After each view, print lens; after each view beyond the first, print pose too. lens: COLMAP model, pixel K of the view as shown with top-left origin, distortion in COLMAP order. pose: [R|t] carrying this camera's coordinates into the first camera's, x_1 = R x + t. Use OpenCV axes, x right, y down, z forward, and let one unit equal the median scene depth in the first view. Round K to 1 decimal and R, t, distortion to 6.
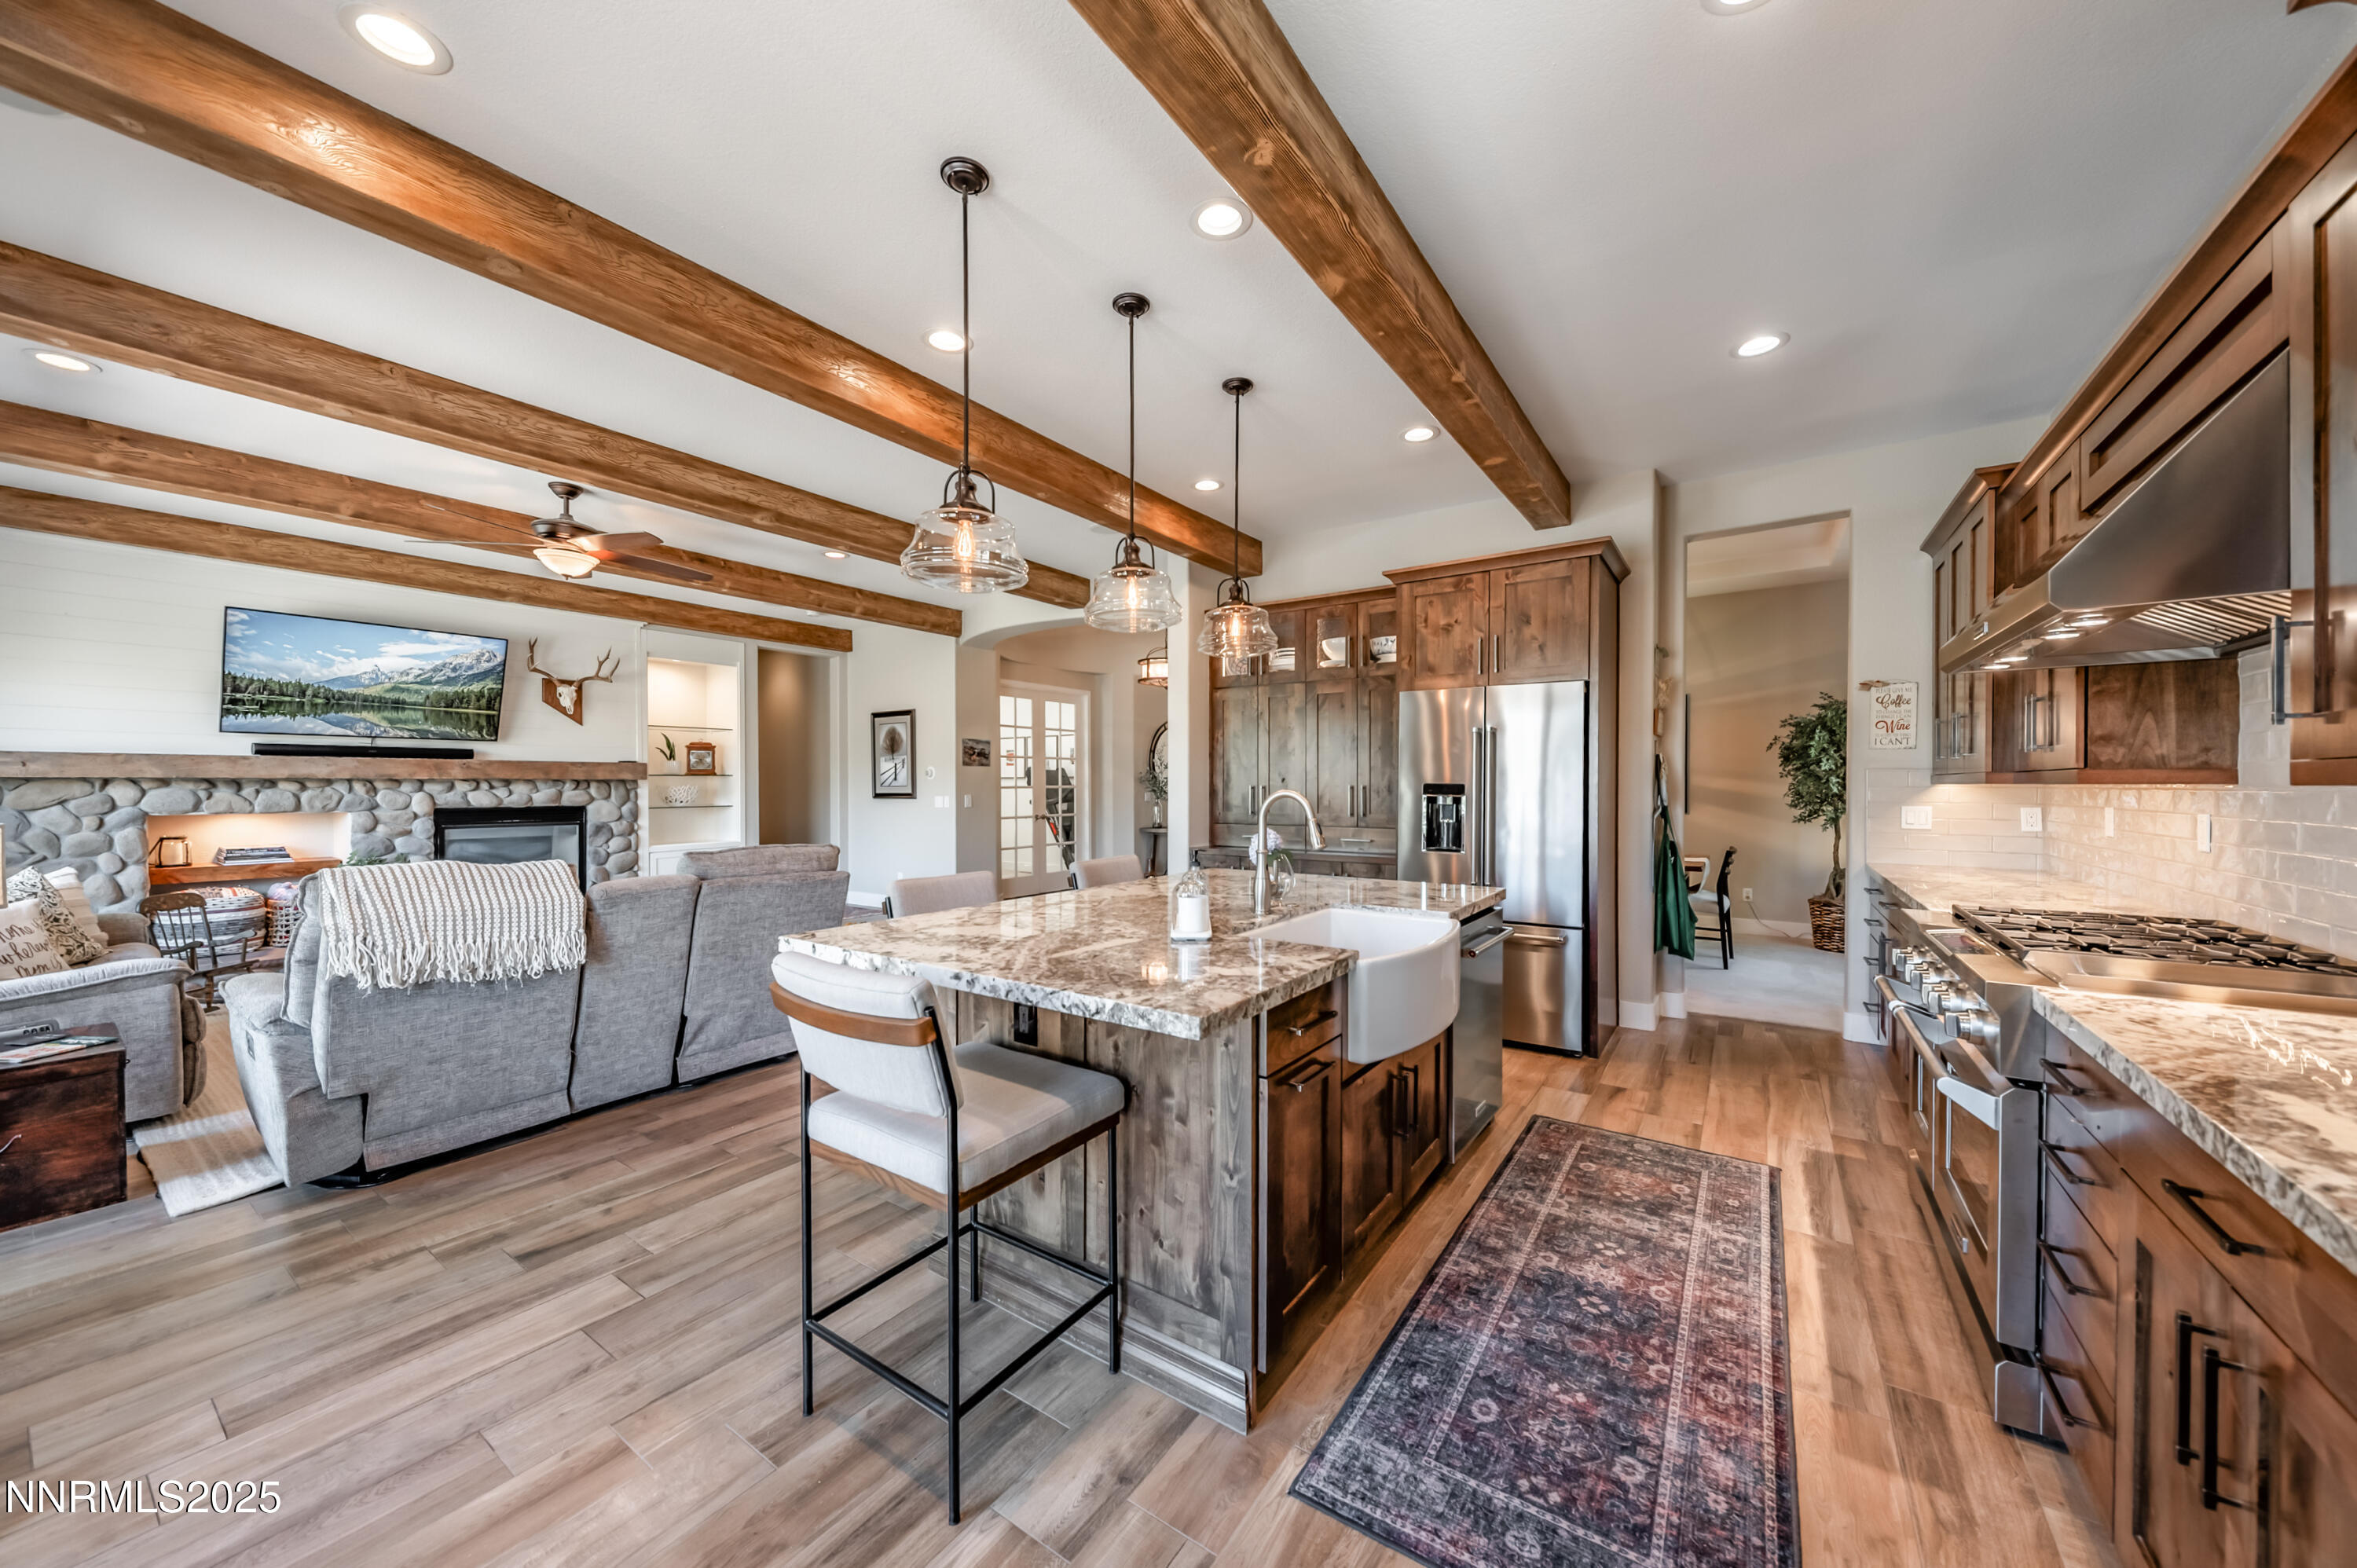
lens RADIAL K [[811.4, 0, 1133.3], [0, 811.4, 791.7], [0, 0, 1]] dist [0.006922, -0.003142]
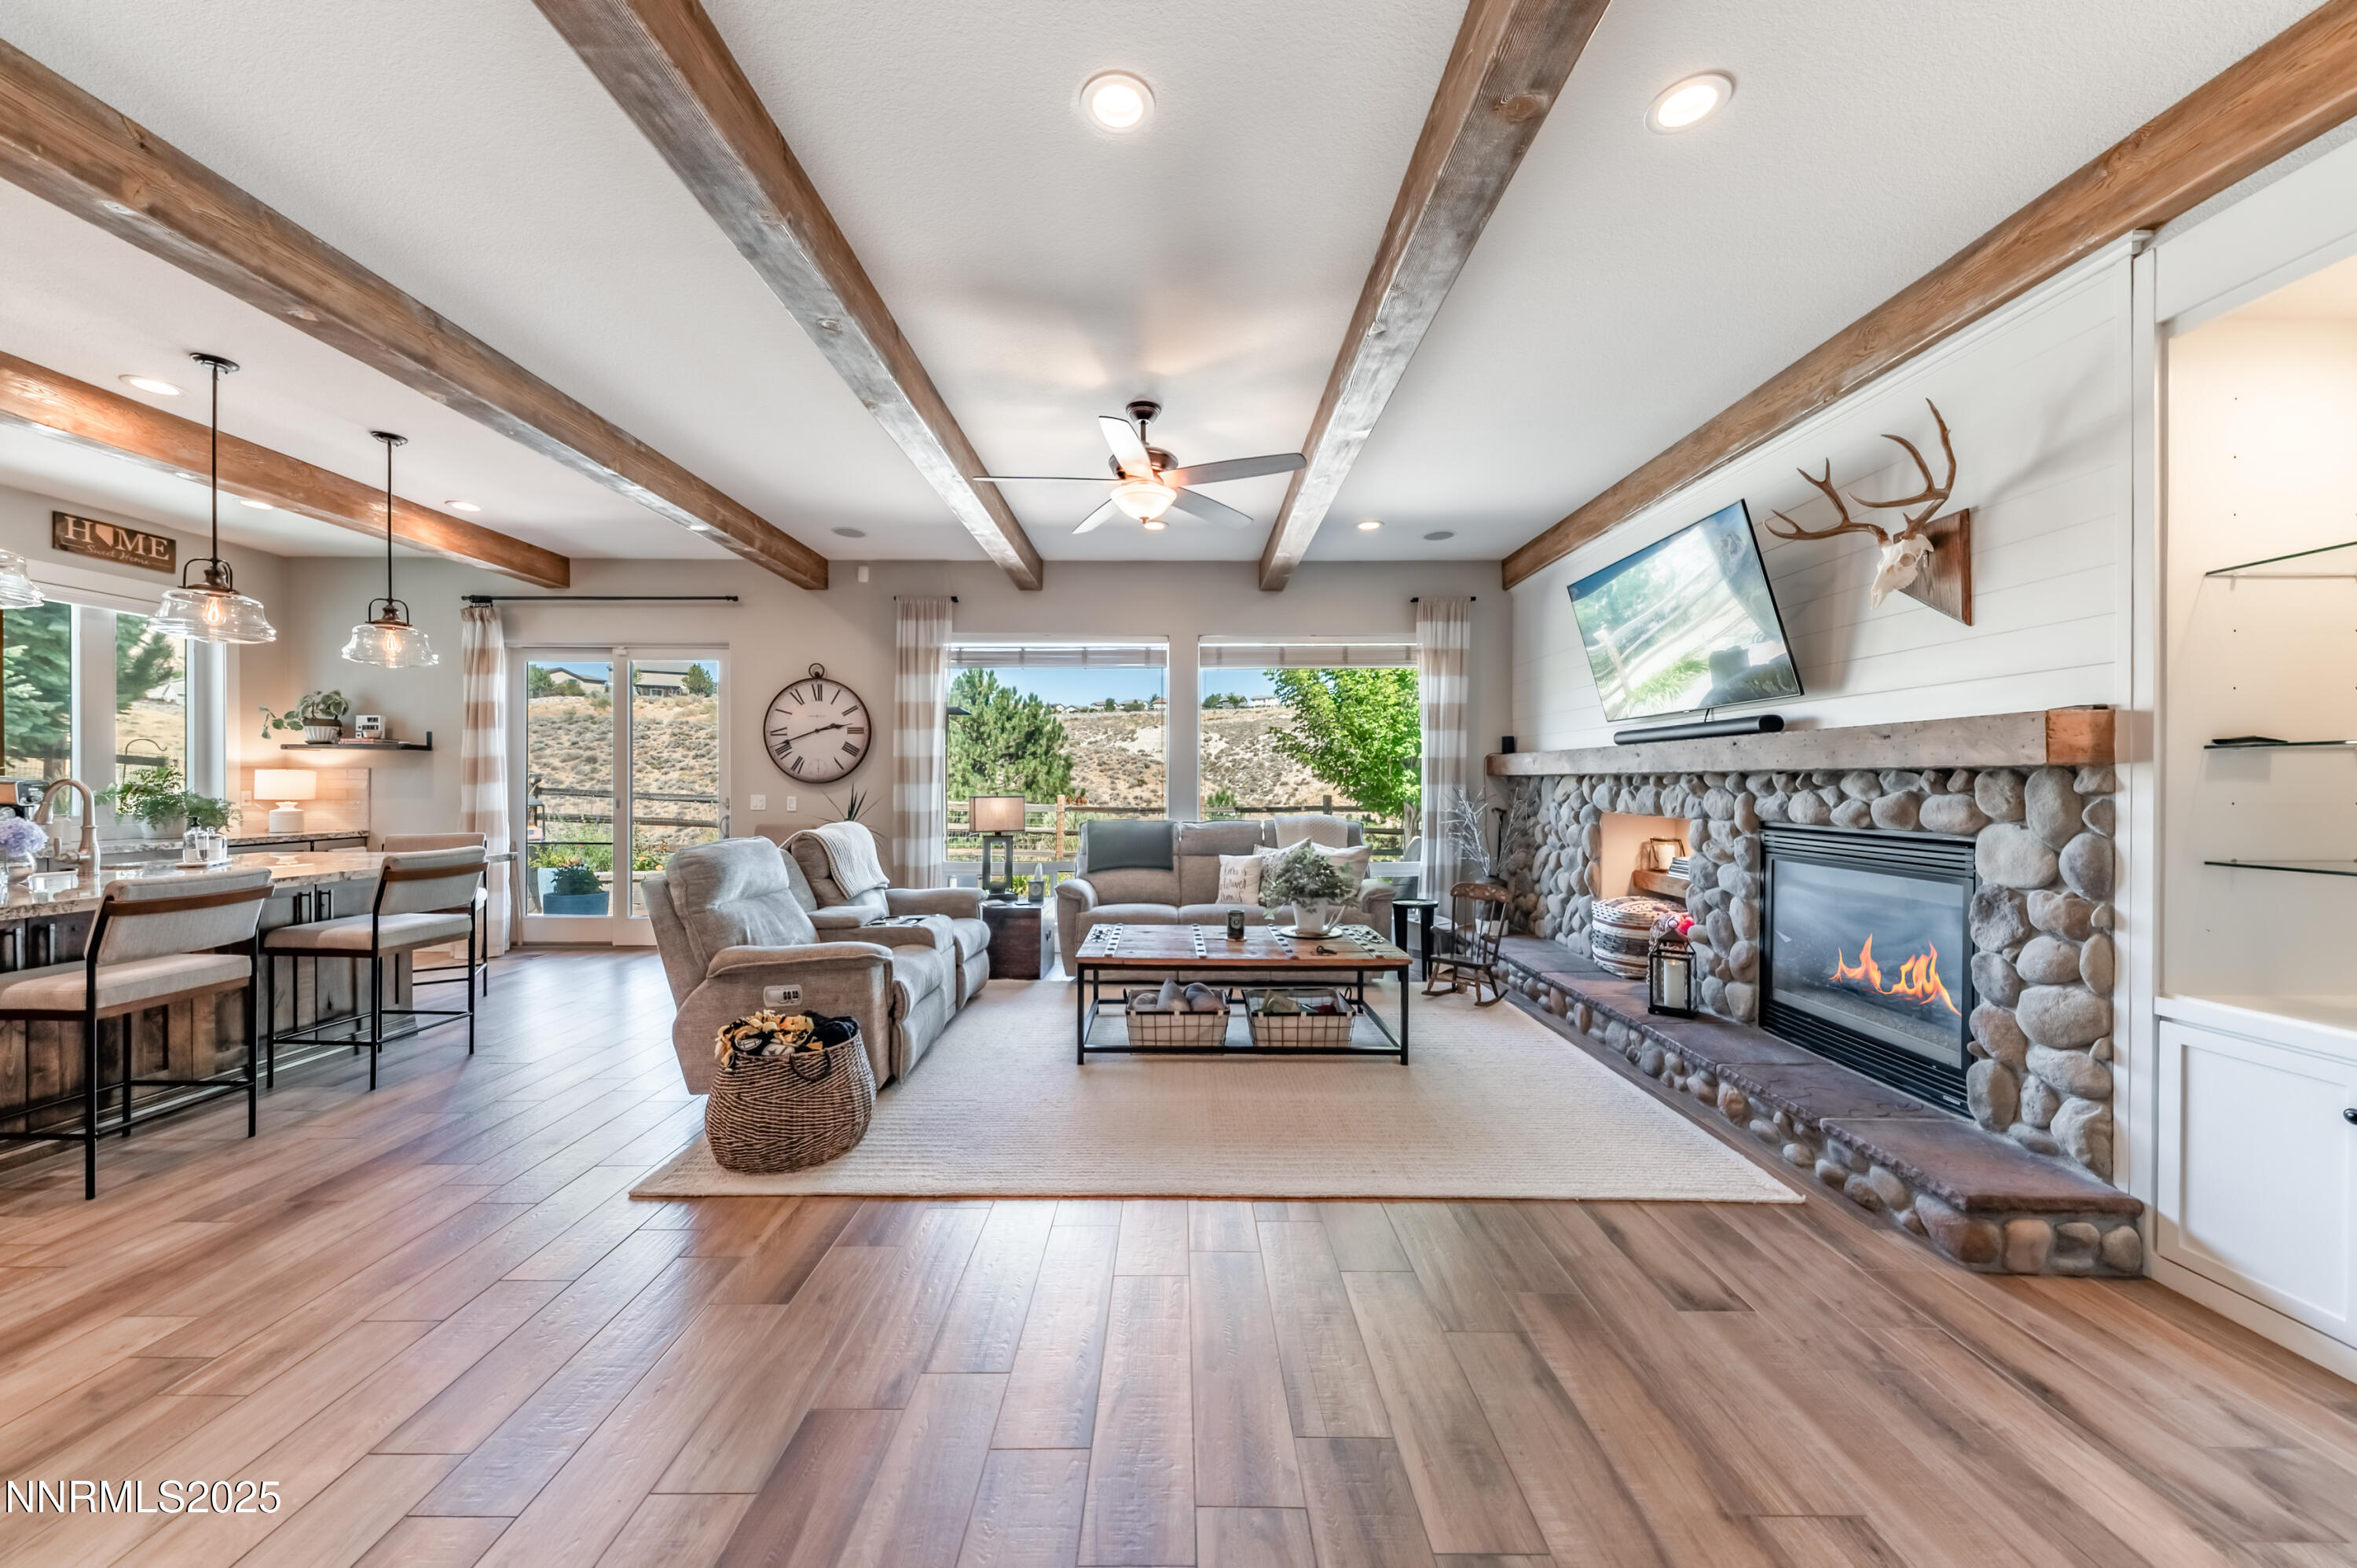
lens RADIAL K [[847.3, 0, 1178.9], [0, 847.3, 791.0], [0, 0, 1]] dist [-0.007081, -0.001041]
pose [[-0.797784, 0.003410, -0.602933, -0.168164], [-0.008840, 0.999810, 0.017352, -0.009037], [0.602878, 0.019173, -0.797603, 1.298021]]
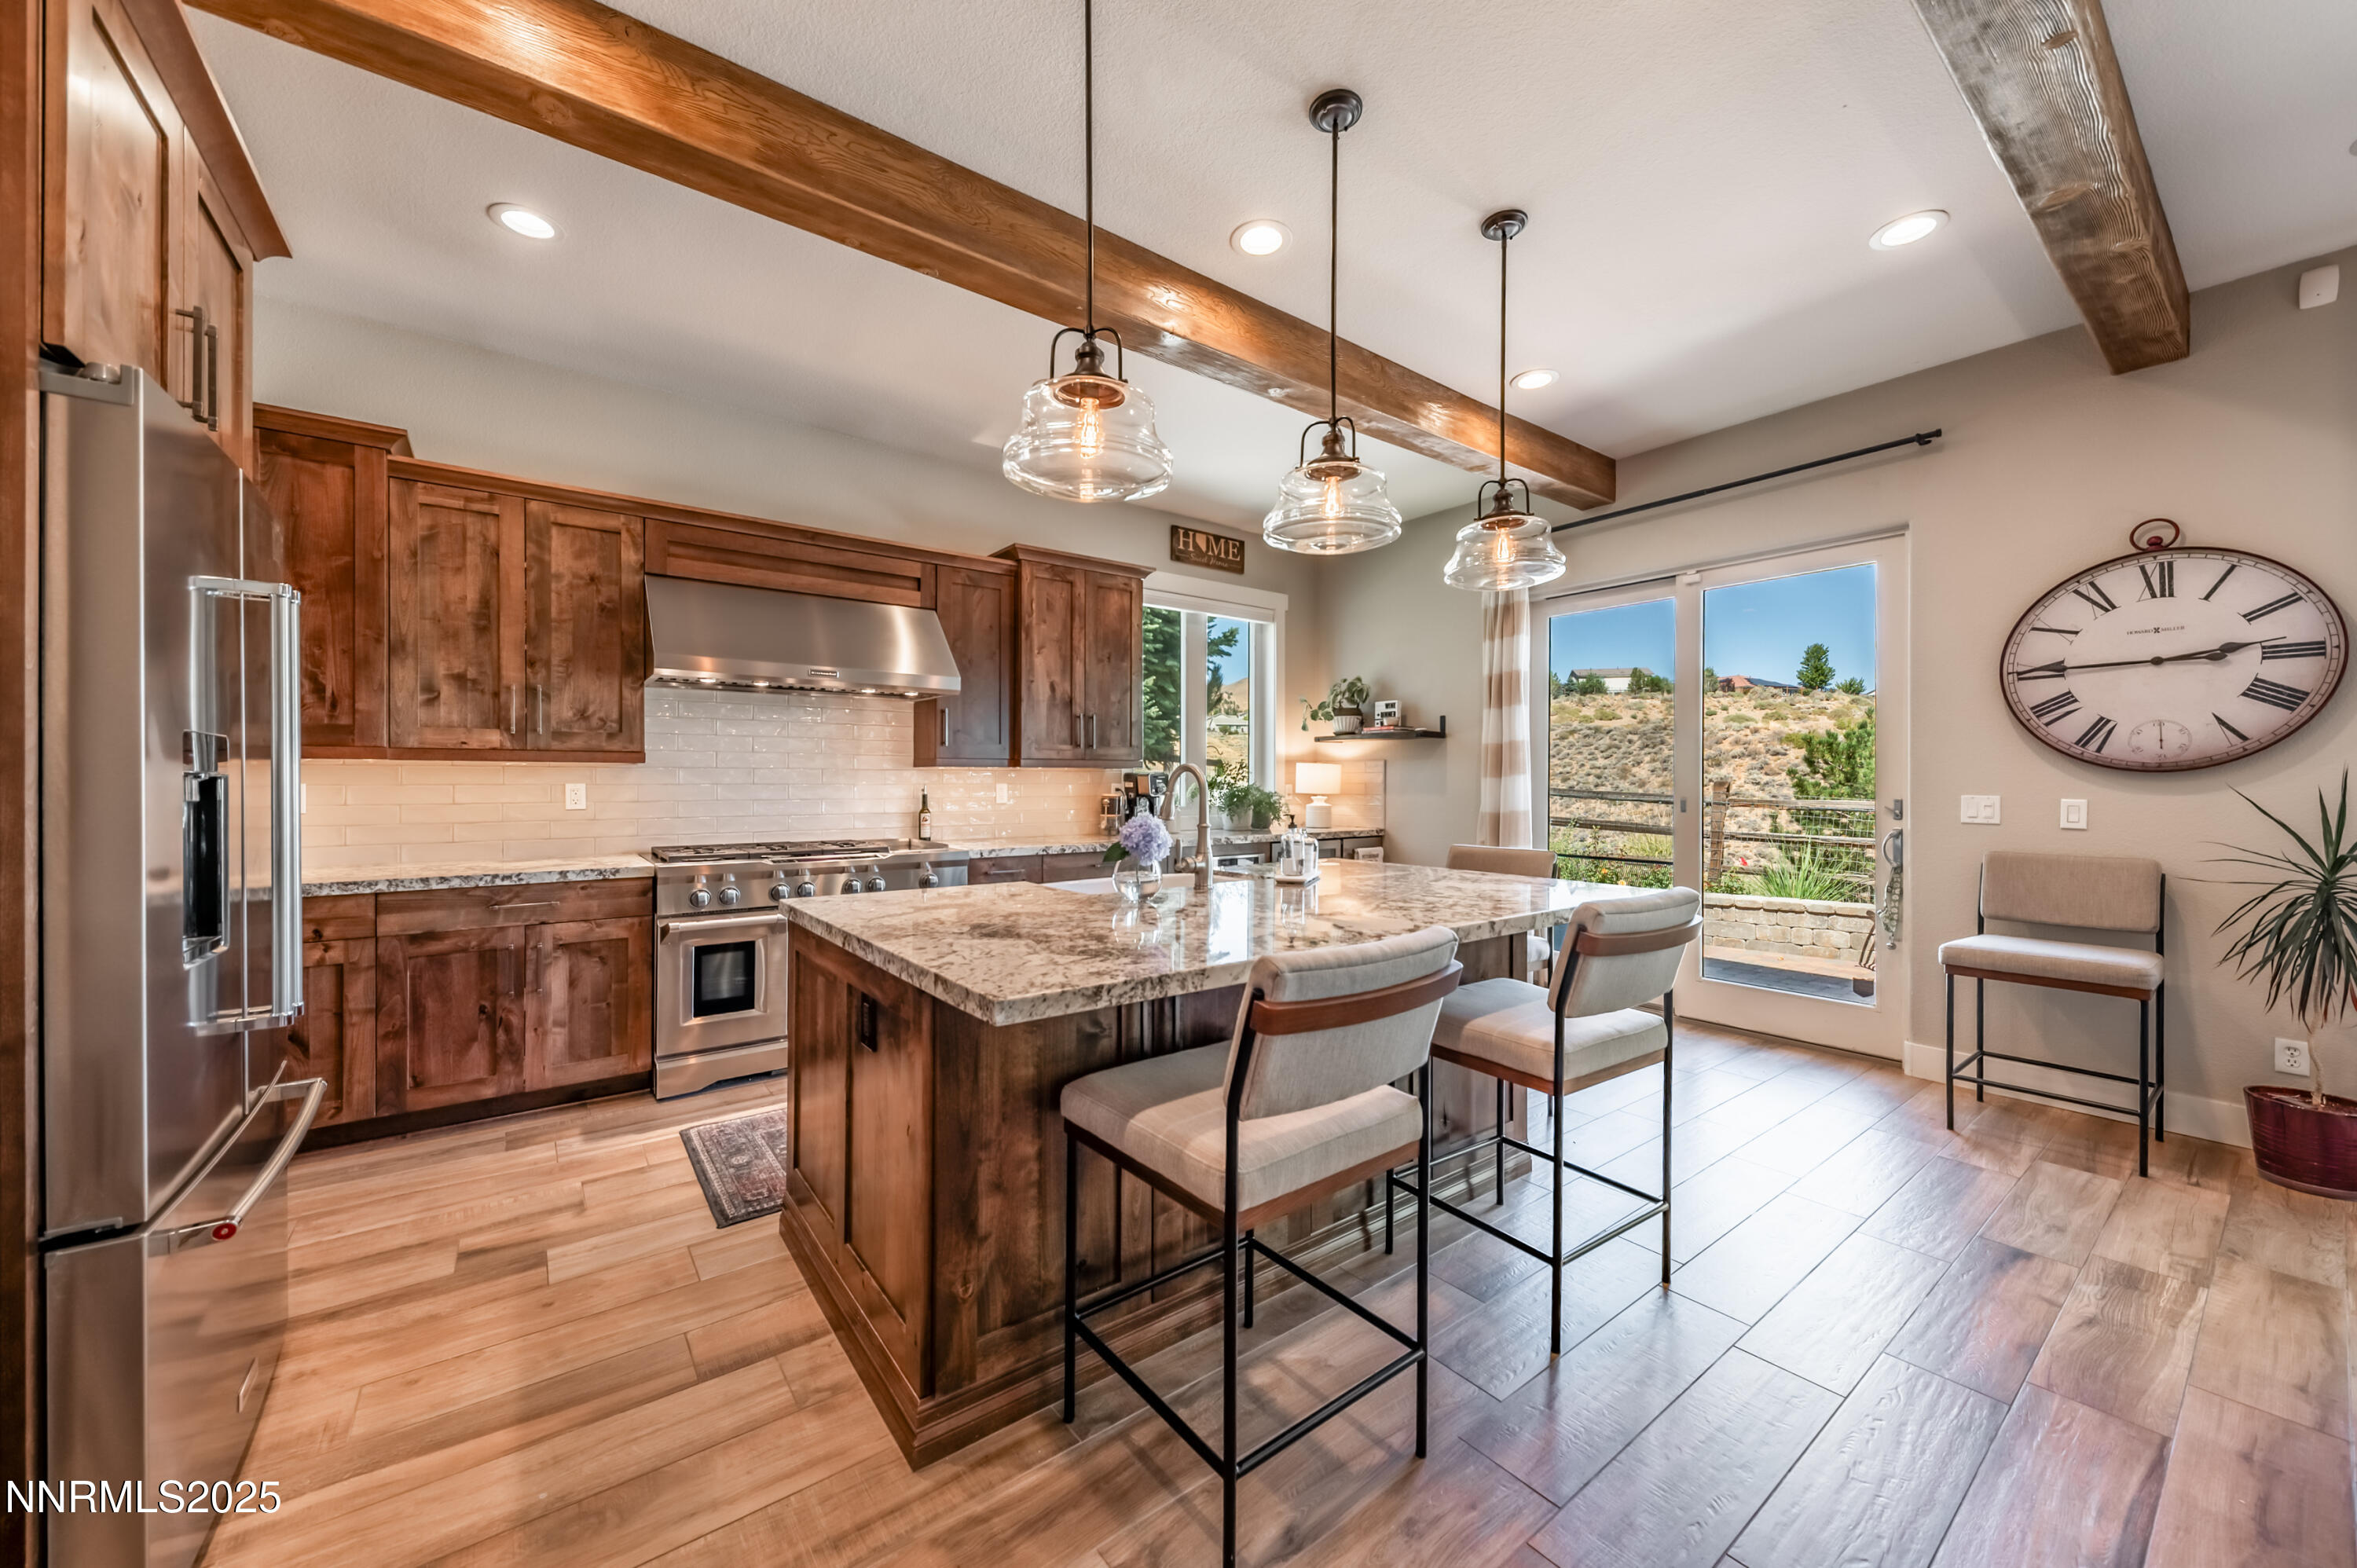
lens RADIAL K [[844.4, 0, 1157.6], [0, 844.4, 785.3], [0, 0, 1]] dist [-0.000701, 0.000131]
pose [[-0.957023, -0.004217, 0.289981, -0.026692], [-0.000002, 0.999894, 0.014535, 0.003934], [-0.290012, 0.013910, -0.956922, 0.838679]]
